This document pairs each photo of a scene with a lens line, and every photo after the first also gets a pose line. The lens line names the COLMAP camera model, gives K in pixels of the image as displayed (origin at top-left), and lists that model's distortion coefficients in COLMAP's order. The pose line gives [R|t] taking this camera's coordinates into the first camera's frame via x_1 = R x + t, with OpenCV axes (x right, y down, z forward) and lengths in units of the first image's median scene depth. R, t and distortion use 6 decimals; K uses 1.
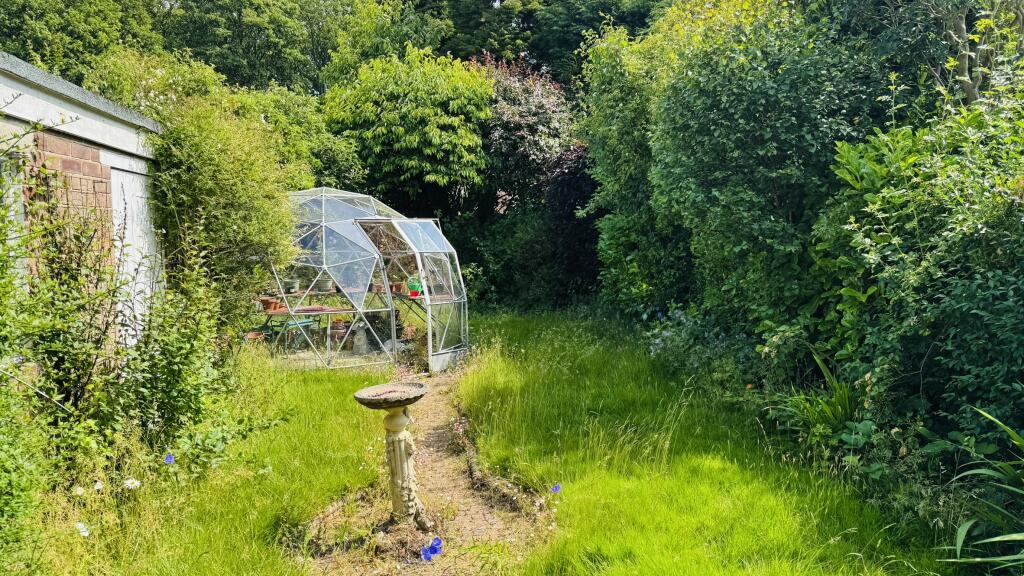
lens RADIAL K [[713.1, 0, 512.0], [0, 713.1, 288.0], [0, 0, 1]] dist [0.119238, -0.155472]
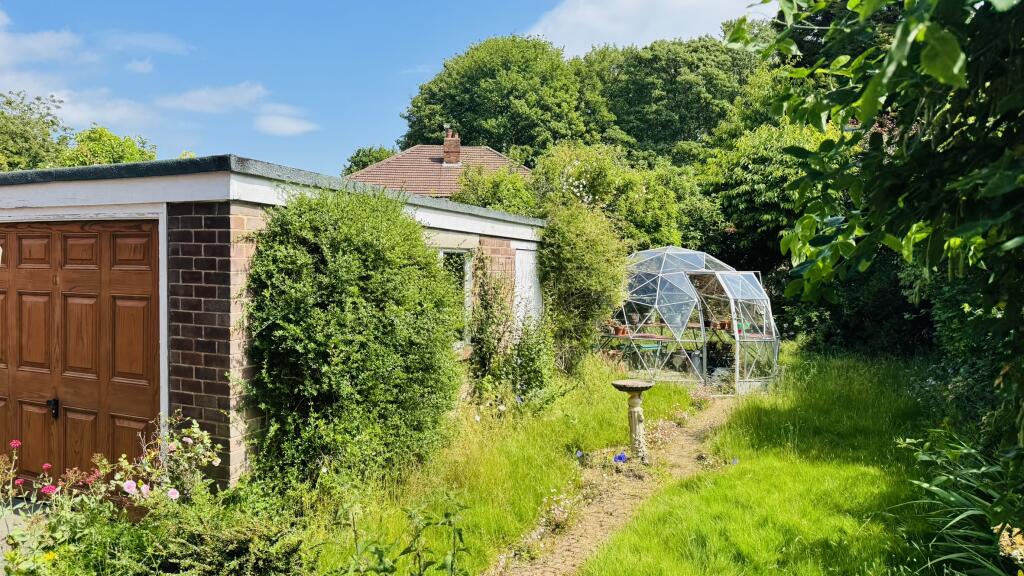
lens RADIAL K [[712.7, 0, 512.0], [0, 712.7, 288.0], [0, 0, 1]] dist [0.128394, -0.197655]
pose [[0.835885, 0.045247, -0.547036, 0.376609], [-0.069375, 0.997313, -0.023515, -0.018240], [0.544503, 0.057606, 0.836778, -0.449405]]
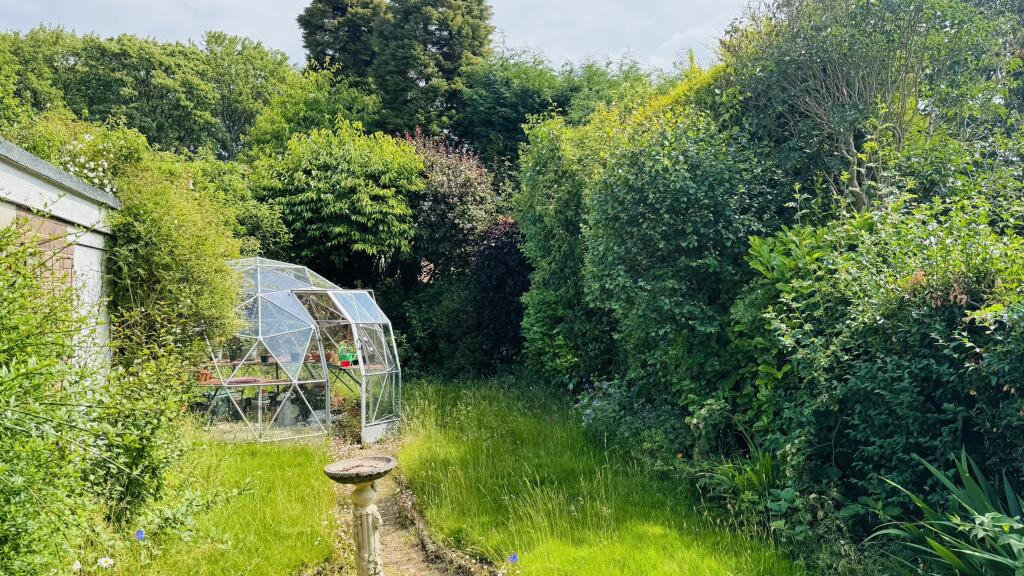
lens RADIAL K [[712.7, 0, 512.0], [0, 712.7, 288.0], [0, 0, 1]] dist [0.128394, -0.197655]
pose [[0.991762, 0.019796, 0.126555, -0.062038], [-0.008204, 0.995774, -0.091472, -0.013323], [-0.127831, 0.089680, 0.987733, -0.058522]]
